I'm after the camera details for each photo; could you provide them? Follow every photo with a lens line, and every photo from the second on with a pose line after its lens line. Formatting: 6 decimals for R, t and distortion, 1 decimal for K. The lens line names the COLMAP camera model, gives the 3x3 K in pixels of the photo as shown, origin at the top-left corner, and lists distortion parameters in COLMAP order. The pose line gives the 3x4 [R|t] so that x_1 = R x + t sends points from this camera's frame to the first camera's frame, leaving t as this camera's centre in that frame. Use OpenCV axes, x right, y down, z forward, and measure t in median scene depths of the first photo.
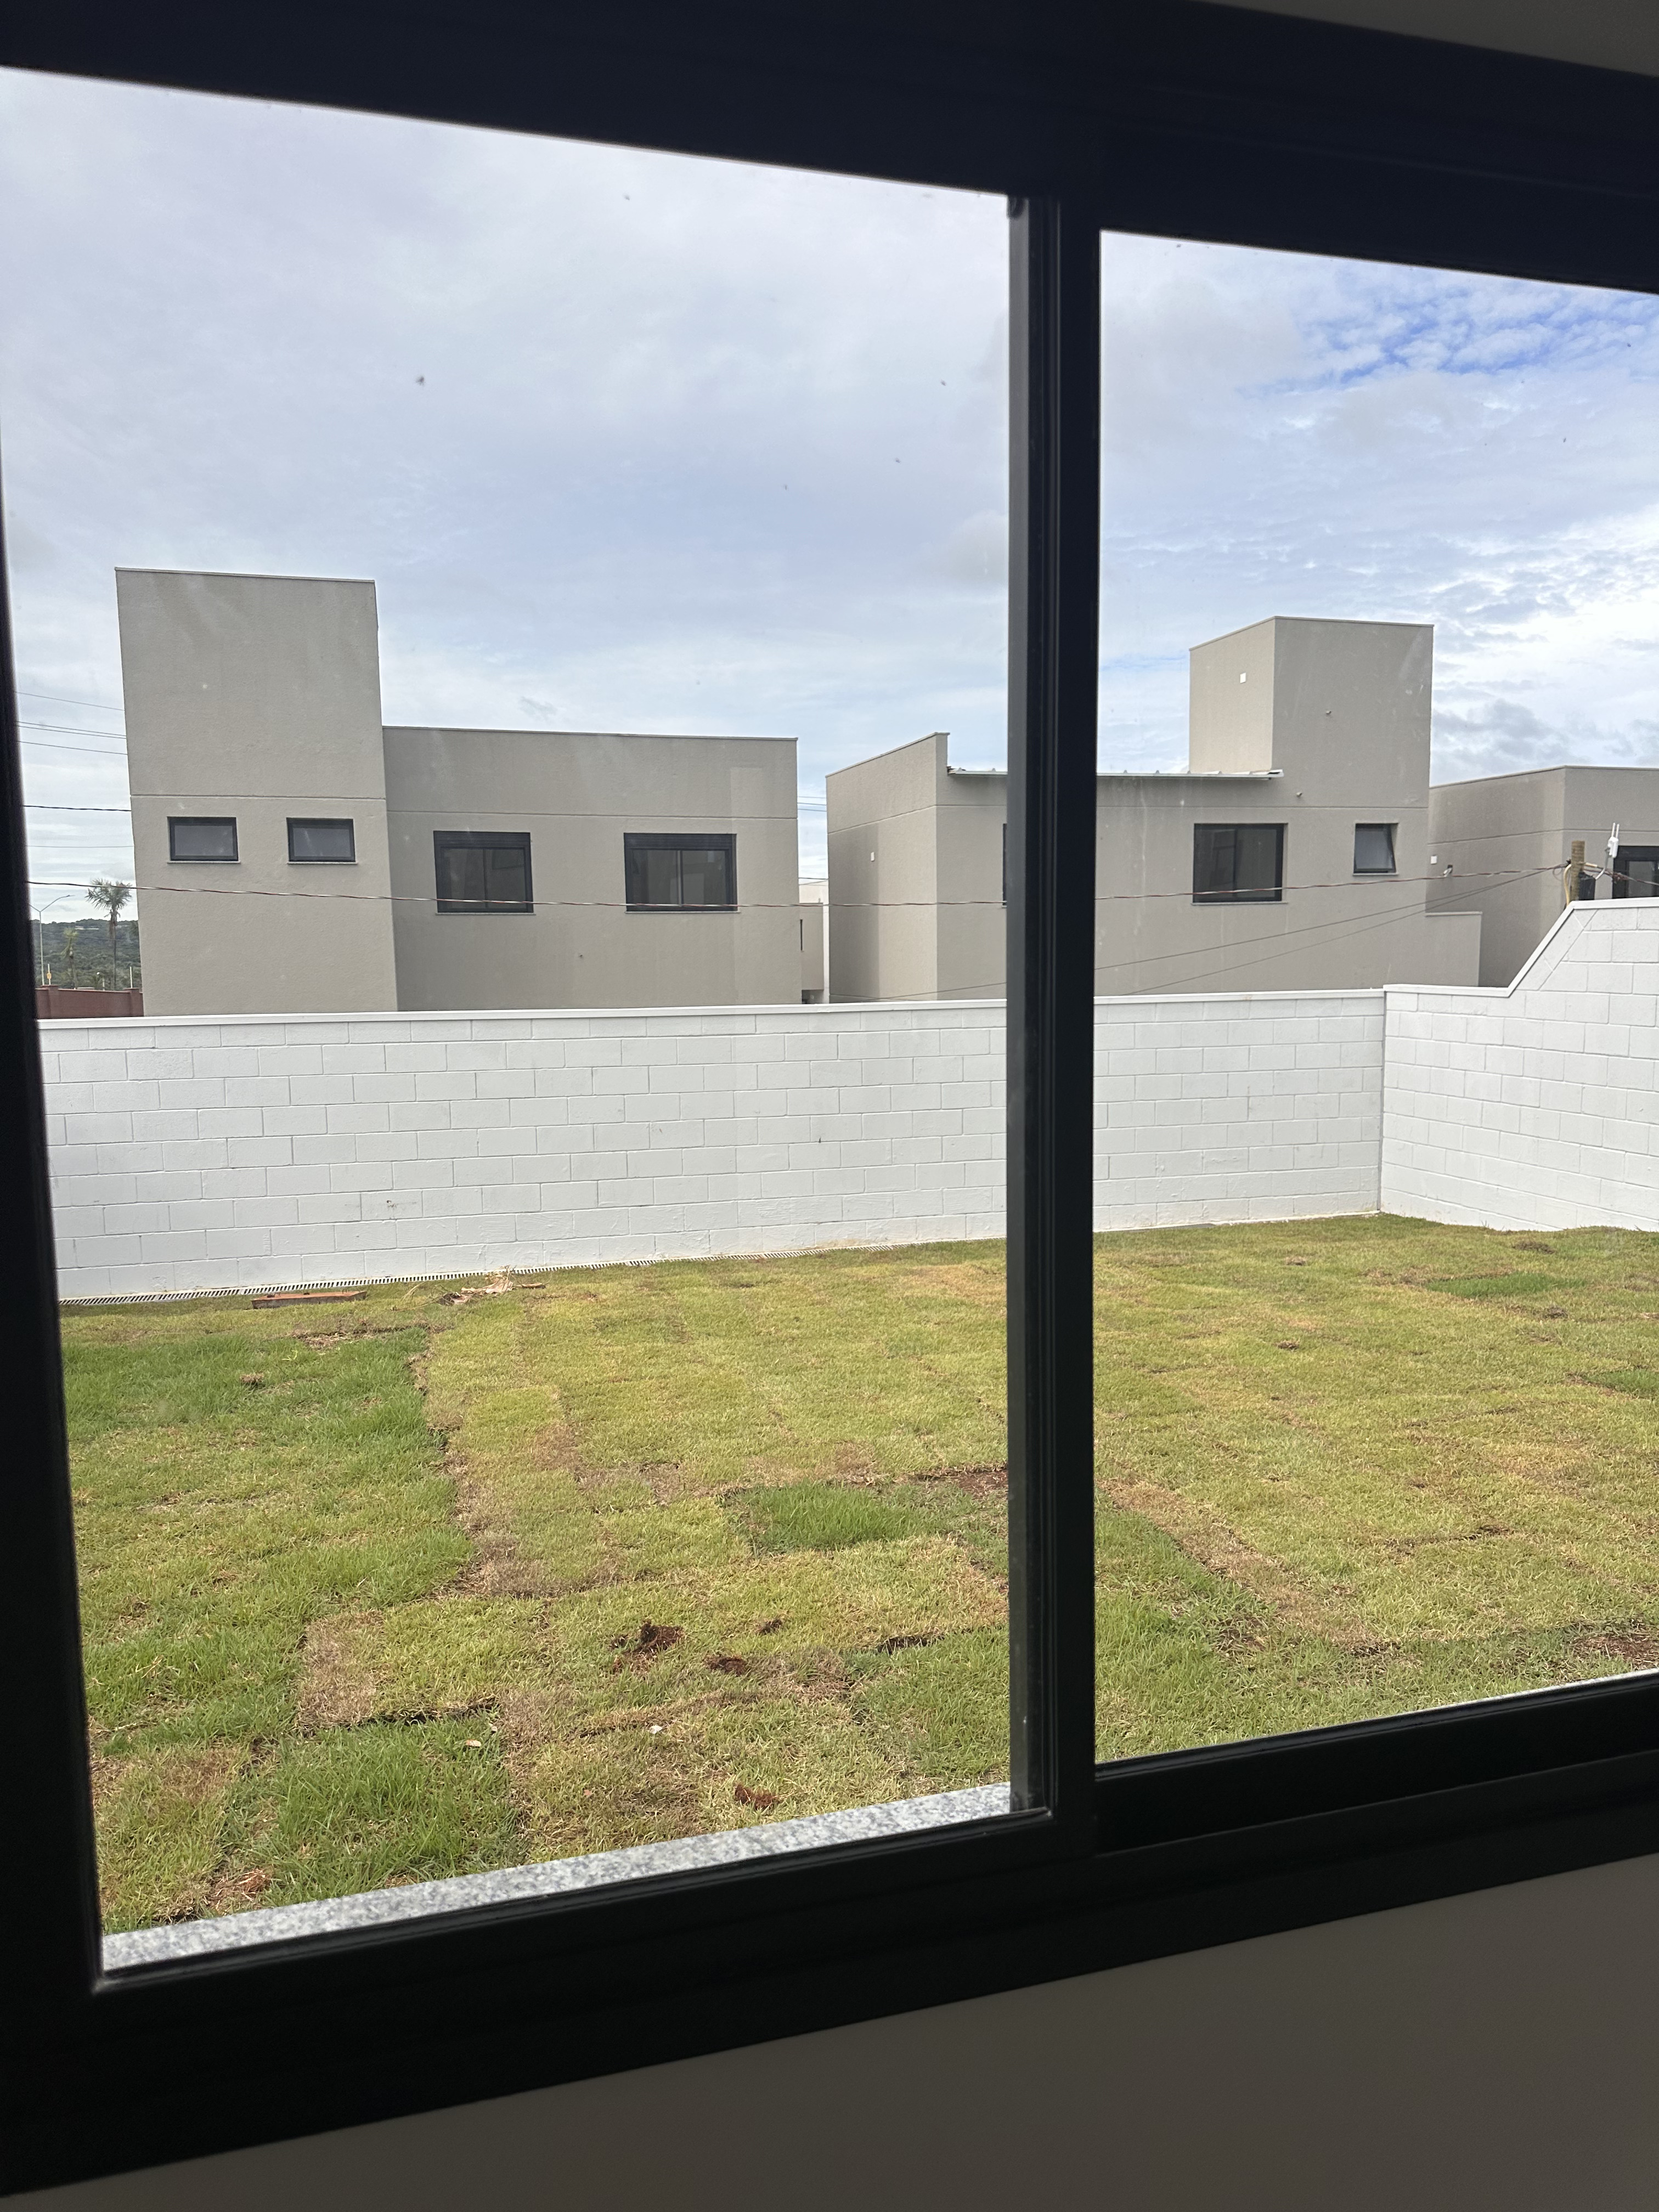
lens RADIAL K [[1532.0, 0, 827.1], [0, 1532.0, 1135.4], [0, 0, 1]] dist [0.091298, -0.000998]
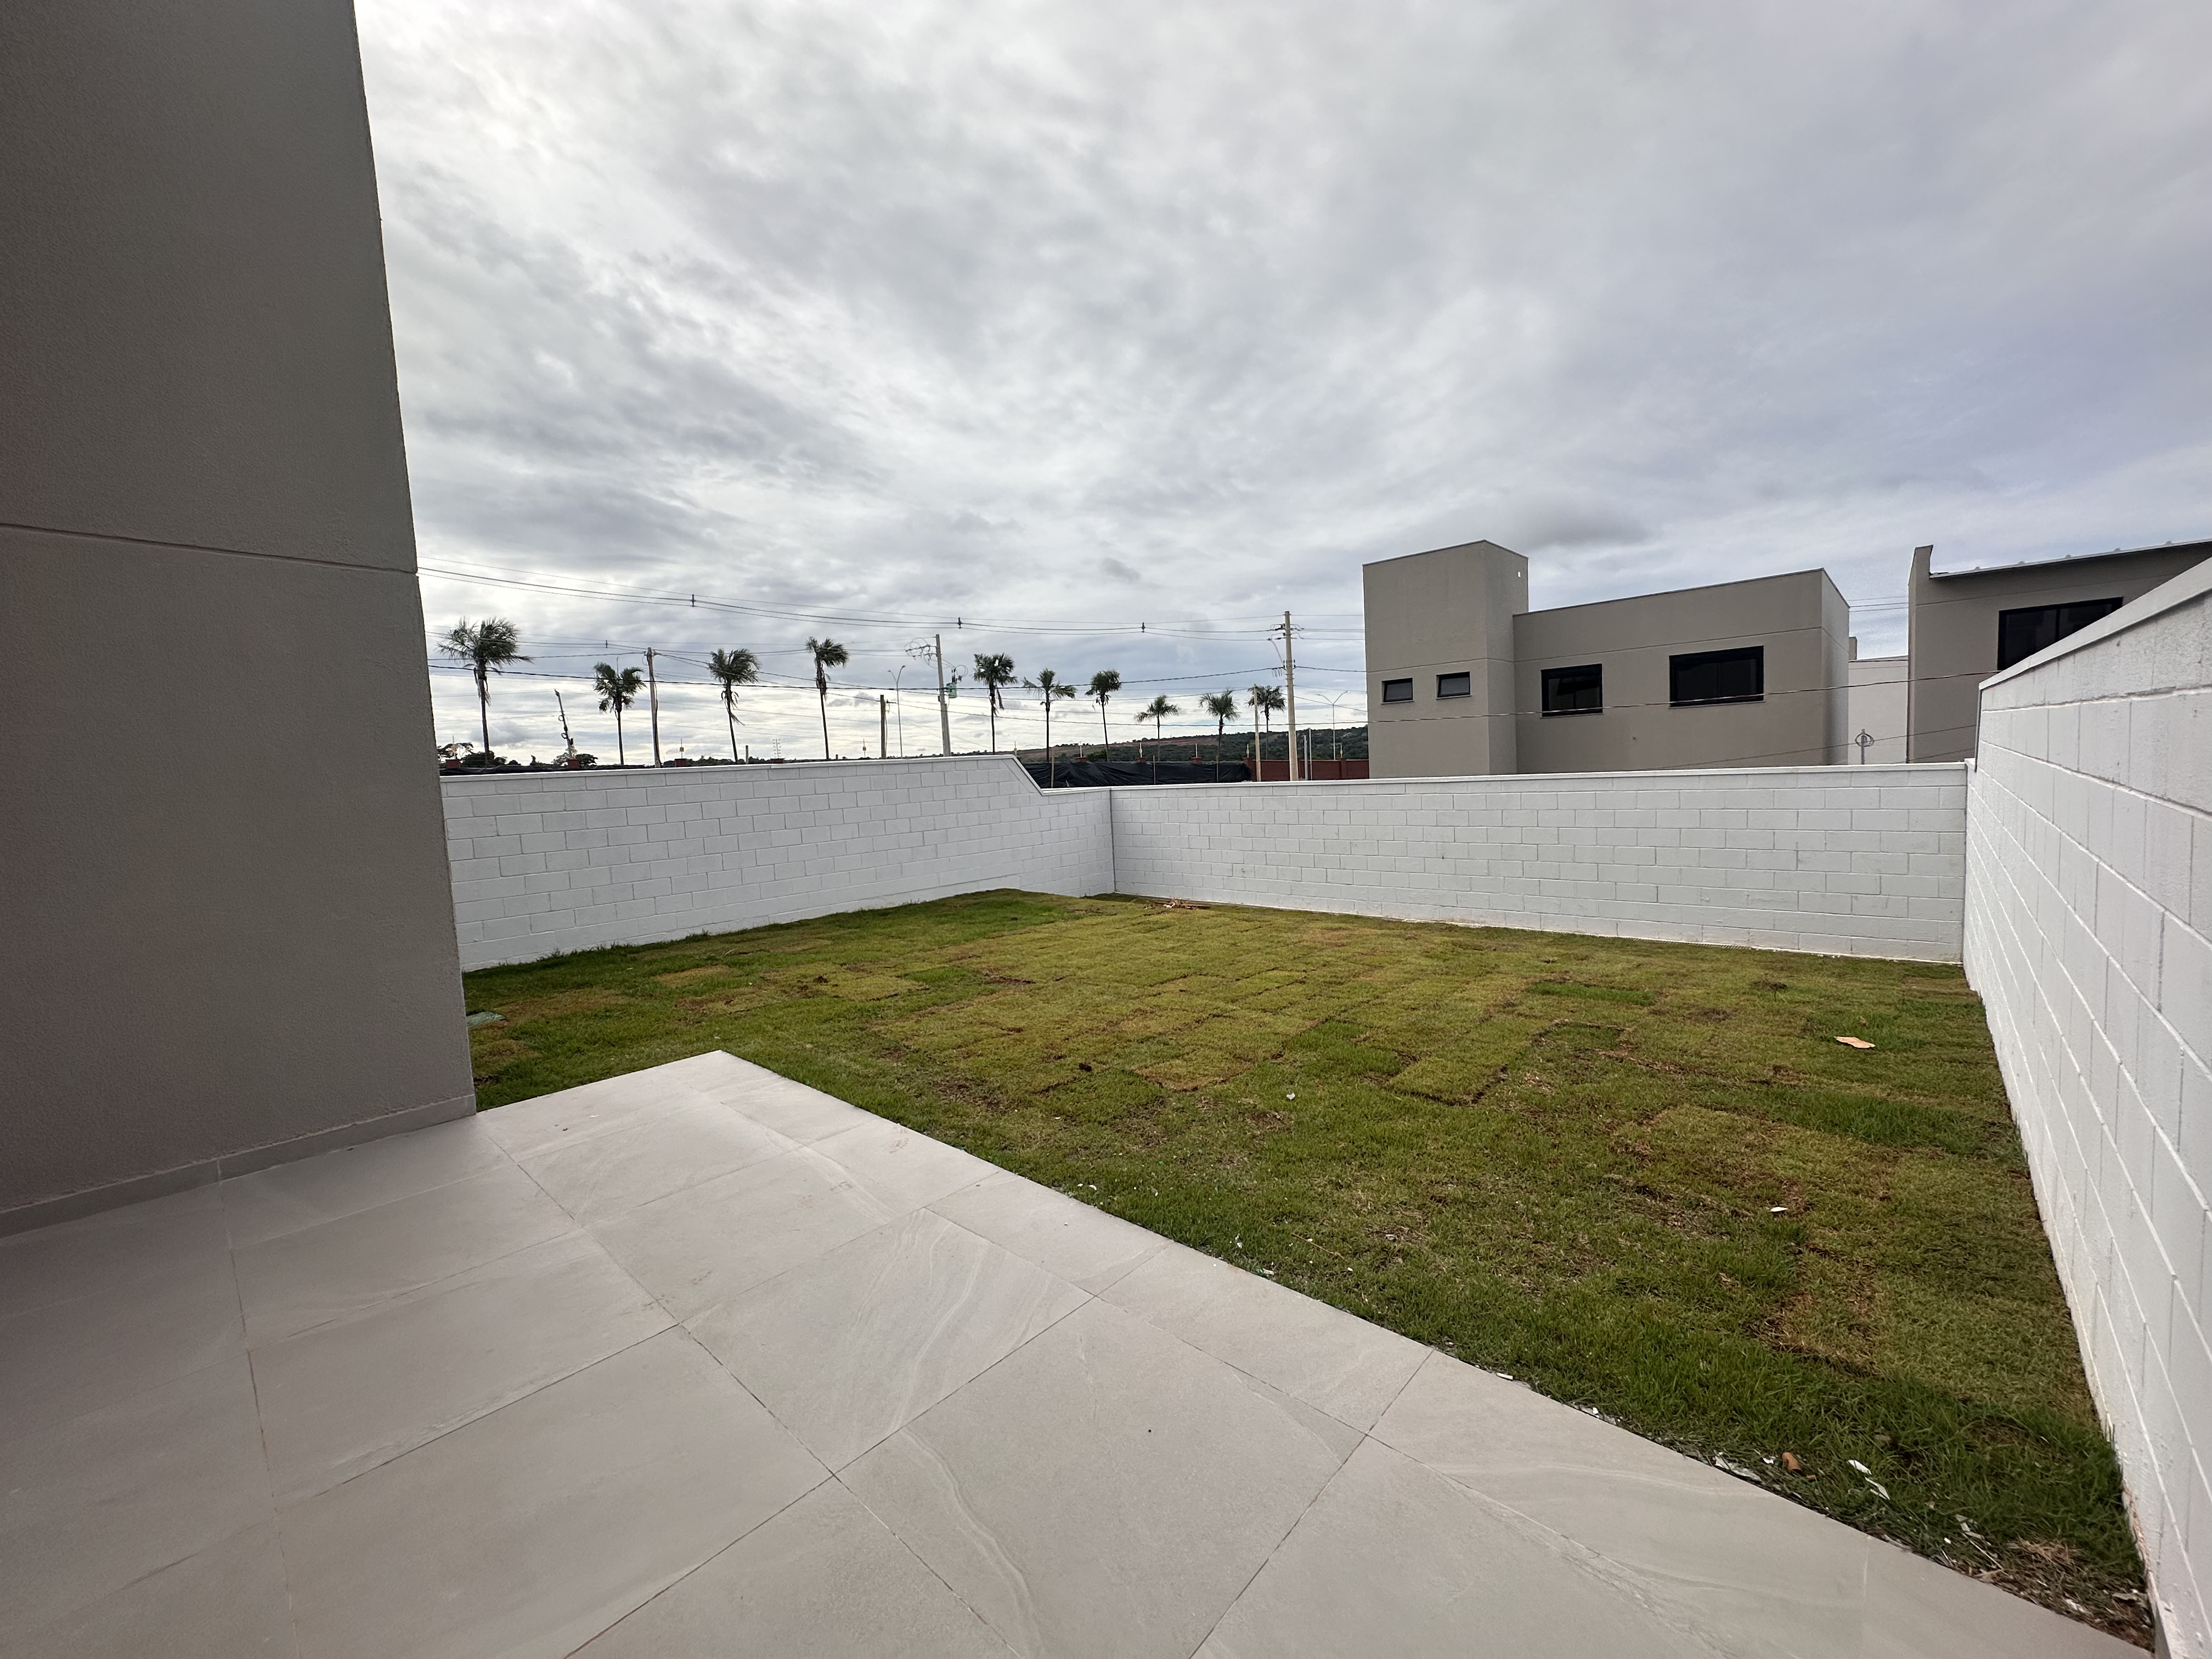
lens RADIAL K [[878.1, 0, 1106.7], [0, 878.1, 826.5], [0, 0, 1]] dist [-0.004020, 0.000637]
pose [[0.520221, 0.046542, -0.852763, 0.358007], [-0.056485, 0.998203, 0.020022, -0.016489], [0.852162, 0.037753, 0.521915, 0.094566]]
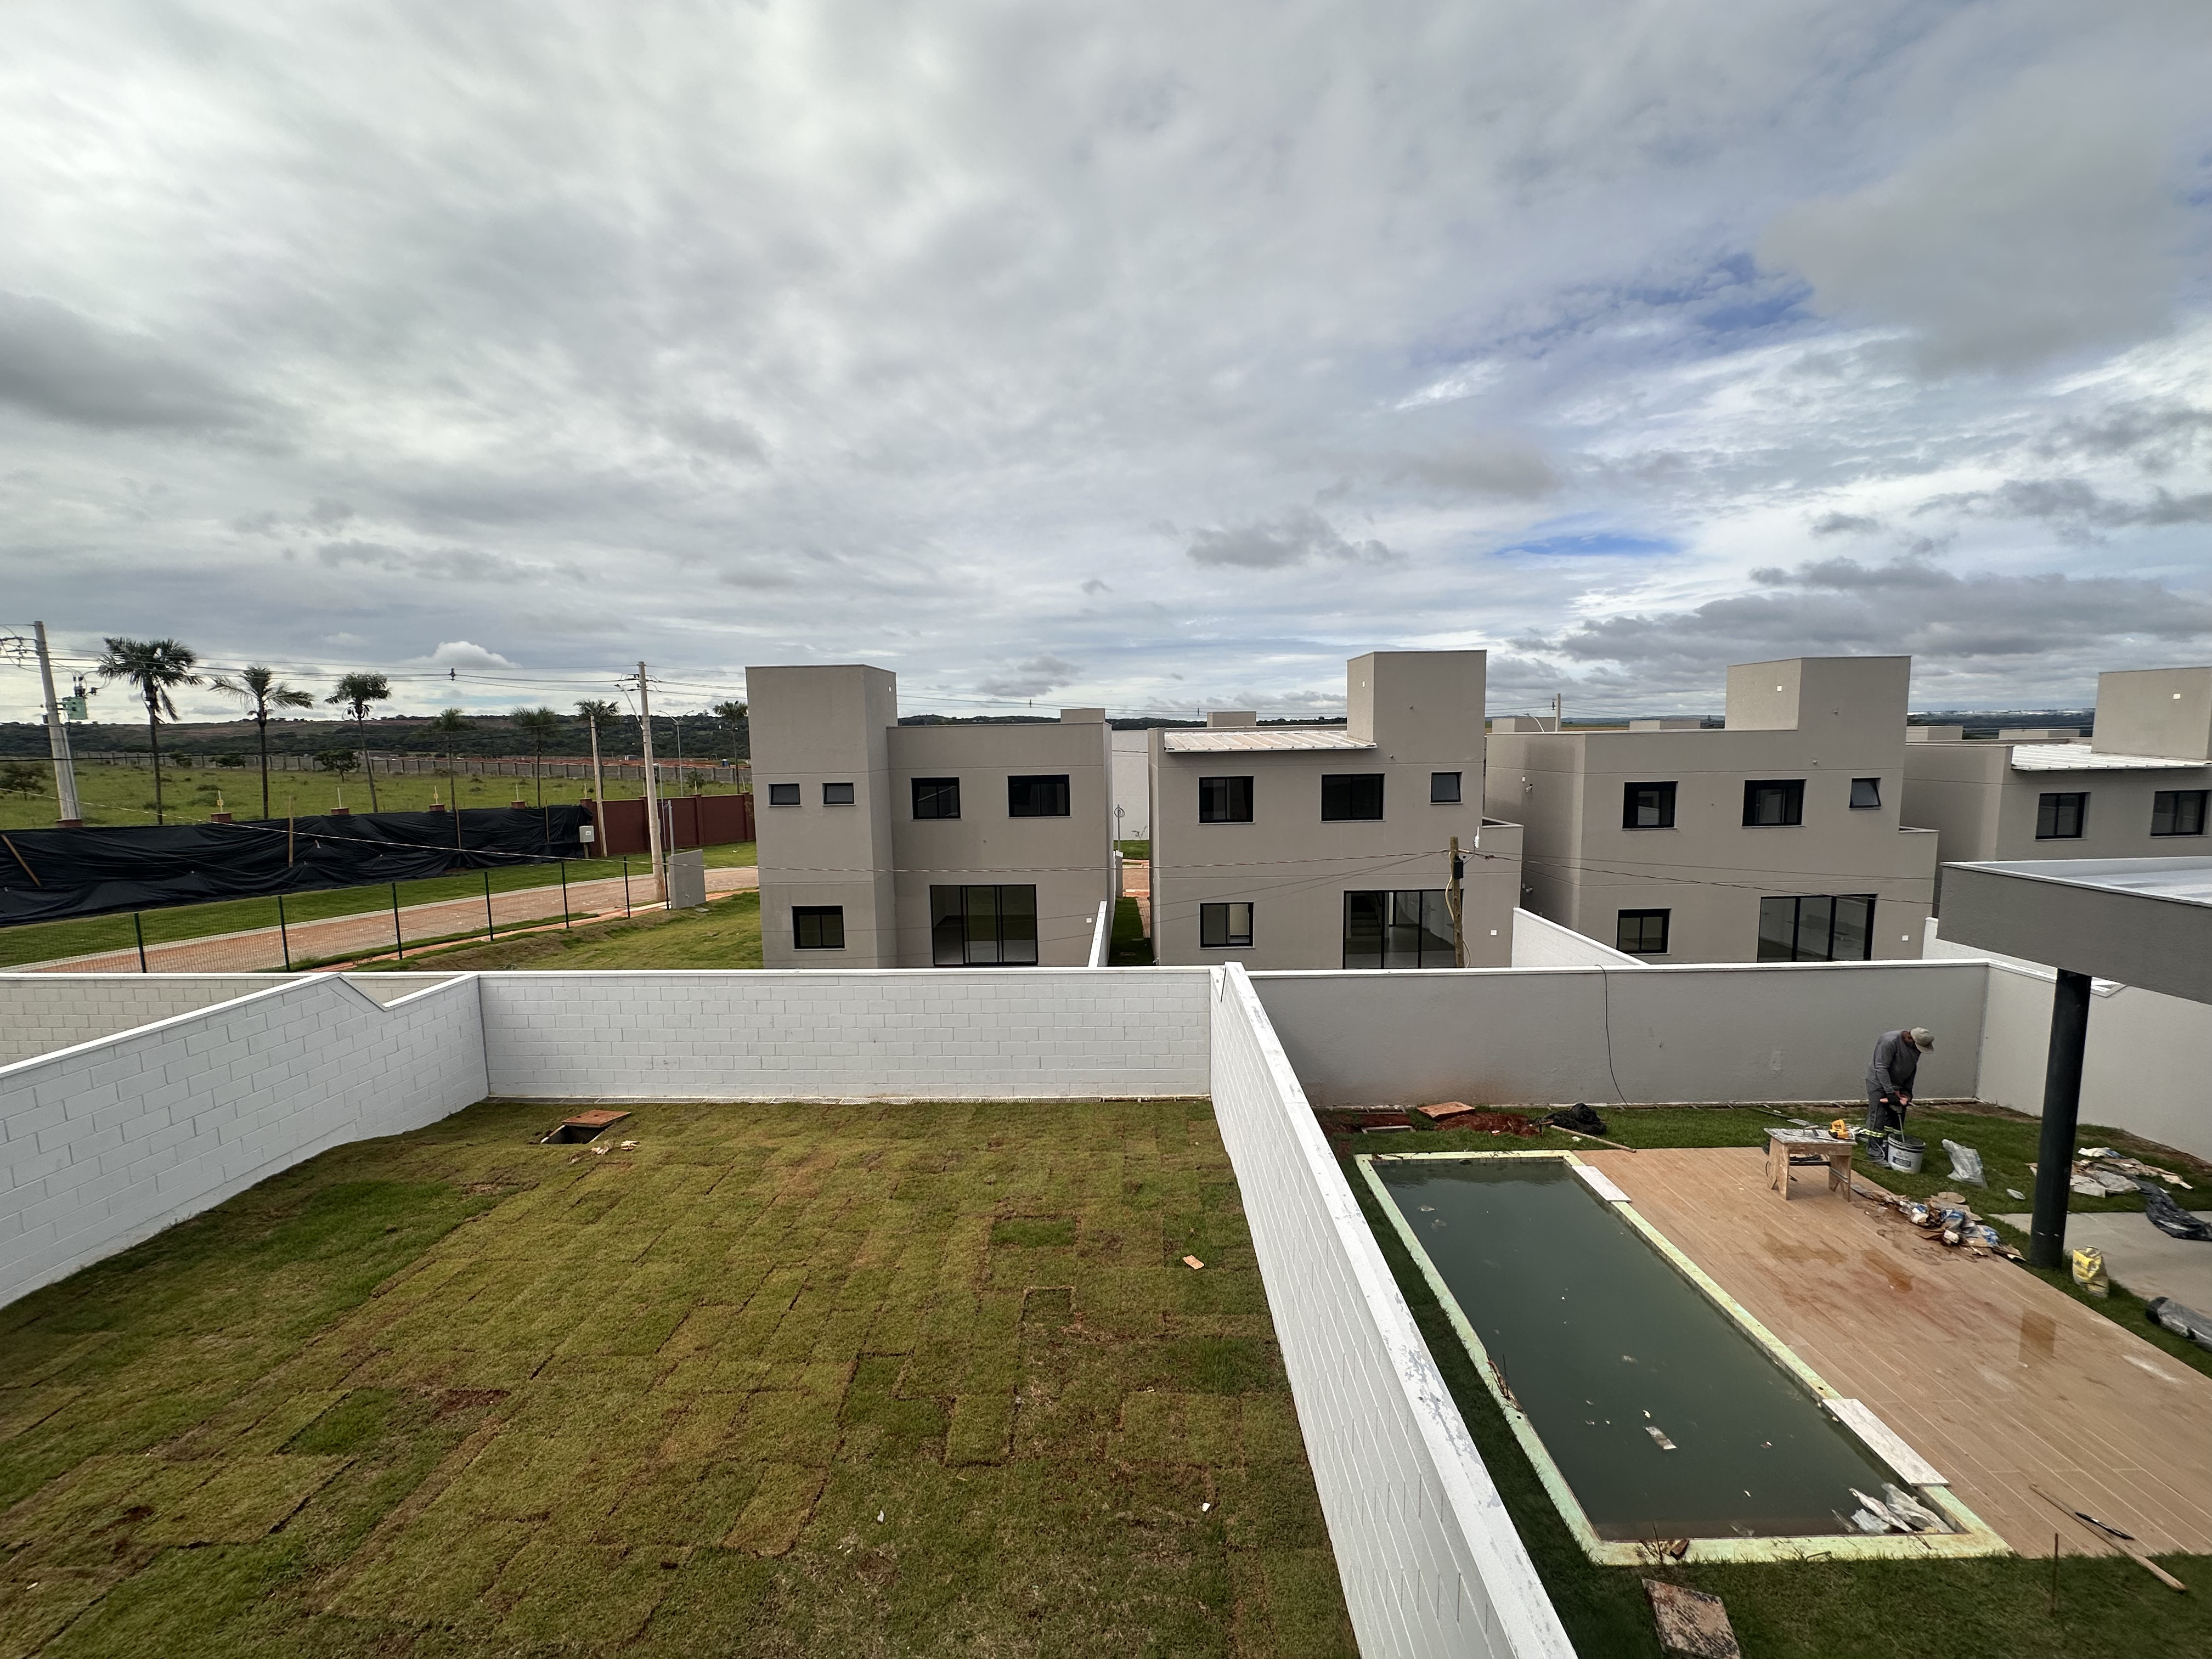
lens RADIAL K [[878.1, 0, 1106.7], [0, 878.1, 826.5], [0, 0, 1]] dist [-0.004020, 0.000637]
pose [[0.954362, 0.030114, -0.297130, 0.333420], [-0.030803, 0.999523, 0.002364, -0.156628], [0.297059, 0.006897, 0.954834, 0.019771]]
